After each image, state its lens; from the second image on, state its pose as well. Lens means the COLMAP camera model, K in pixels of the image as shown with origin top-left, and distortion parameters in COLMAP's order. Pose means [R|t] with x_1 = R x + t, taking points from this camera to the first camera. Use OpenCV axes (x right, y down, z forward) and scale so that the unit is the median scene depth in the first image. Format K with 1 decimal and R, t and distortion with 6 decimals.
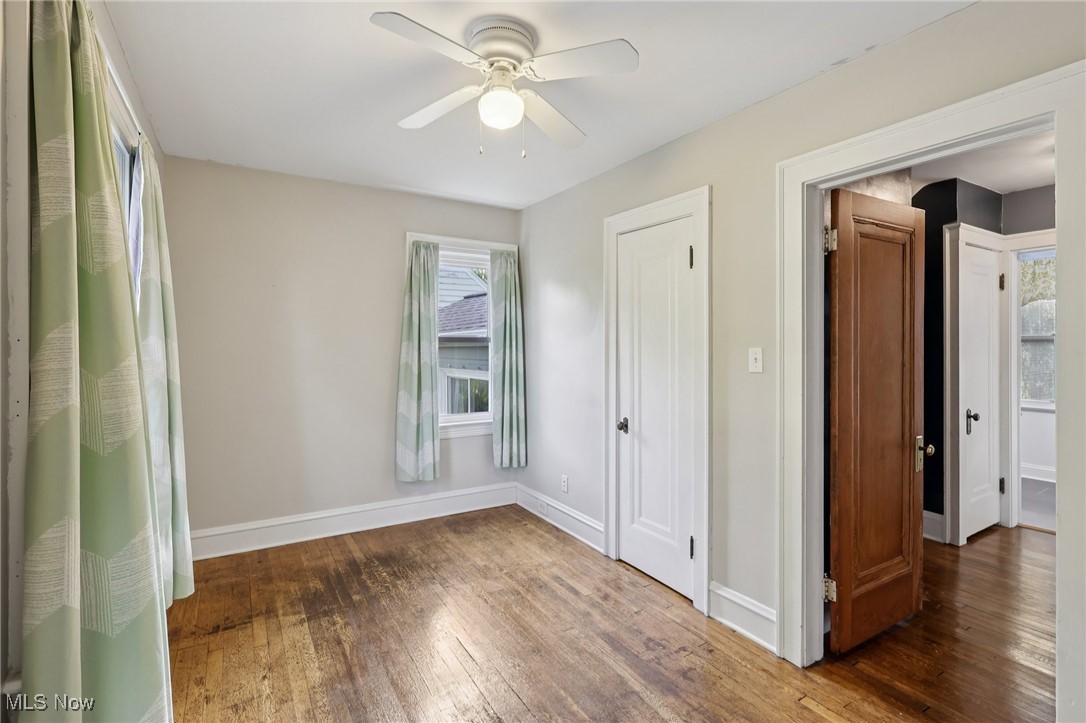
lens RADIAL K [[504.5, 0, 543.9], [0, 504.5, 353.2], [0, 0, 1]] dist [-0.003516, 0.000974]
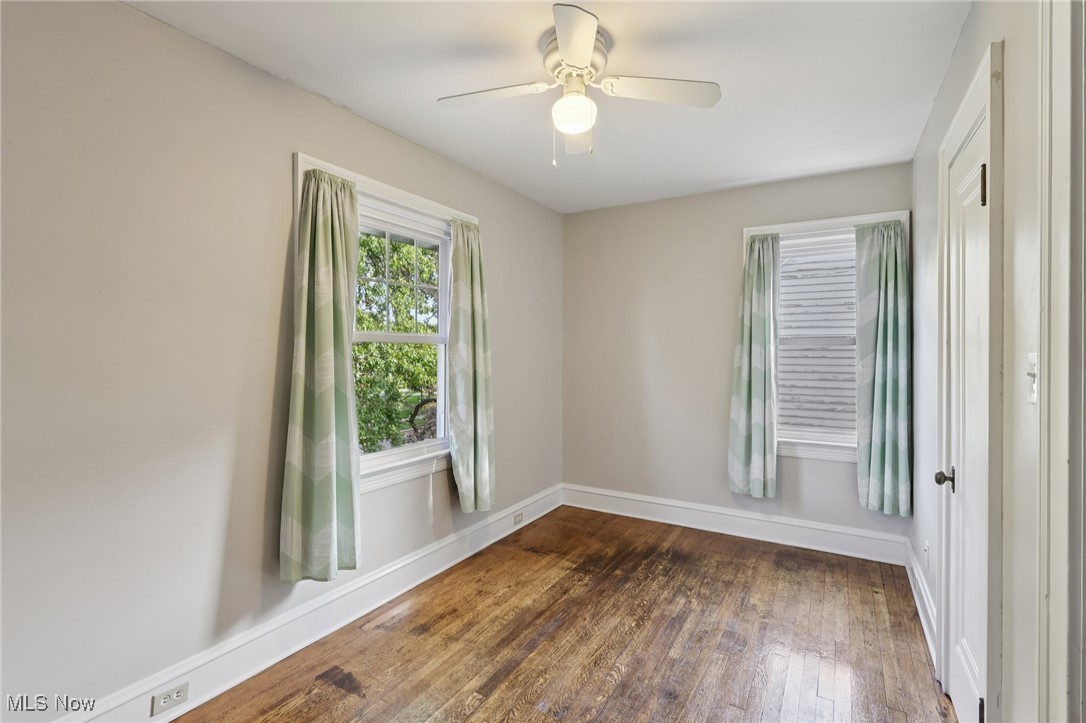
lens RADIAL K [[504.5, 0, 543.8], [0, 504.5, 358.0], [0, 0, 1]] dist [-0.003516, 0.000974]
pose [[0.472342, 0.014545, -0.881295, 0.415508], [-0.015643, 0.999845, 0.008117, -0.000173], [0.881276, 0.009952, 0.472496, 0.246302]]
